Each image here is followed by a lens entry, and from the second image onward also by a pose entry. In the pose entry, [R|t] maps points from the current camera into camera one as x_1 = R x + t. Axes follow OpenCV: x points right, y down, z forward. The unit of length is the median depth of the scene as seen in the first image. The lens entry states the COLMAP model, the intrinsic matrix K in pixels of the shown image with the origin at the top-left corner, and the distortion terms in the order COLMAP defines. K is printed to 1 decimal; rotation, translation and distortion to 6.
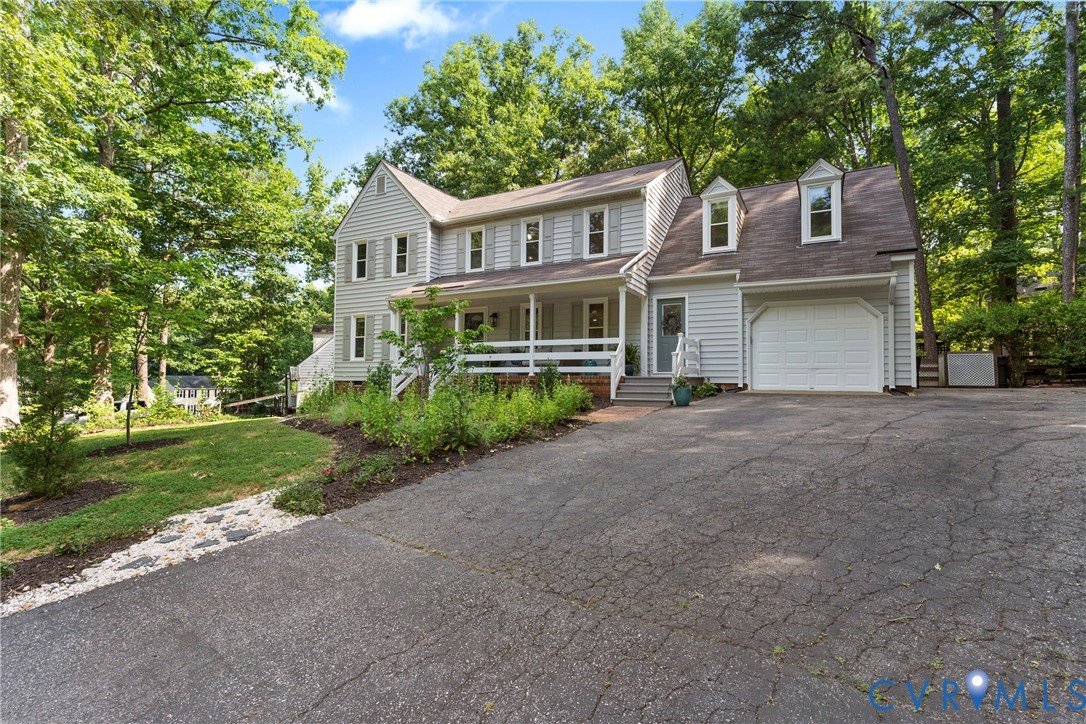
lens RADIAL K [[517.0, 0, 547.6], [0, 517.0, 358.4], [0, 0, 1]] dist [-0.001877, -0.000024]
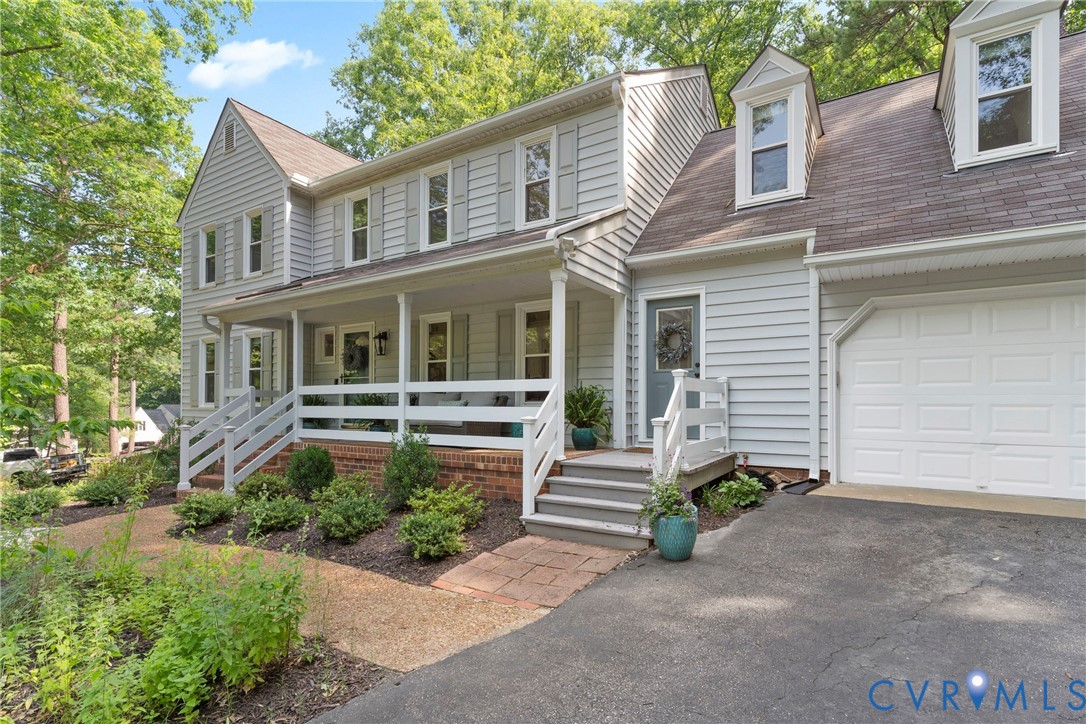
lens RADIAL K [[532.1, 0, 537.2], [0, 532.1, 398.2], [0, 0, 1]] dist [-0.001927, 0.000121]
pose [[0.996746, -0.006713, -0.080332, 0.145284], [0.009394, 0.999410, 0.033035, -0.033852], [0.080062, -0.033682, 0.996221, 0.452960]]
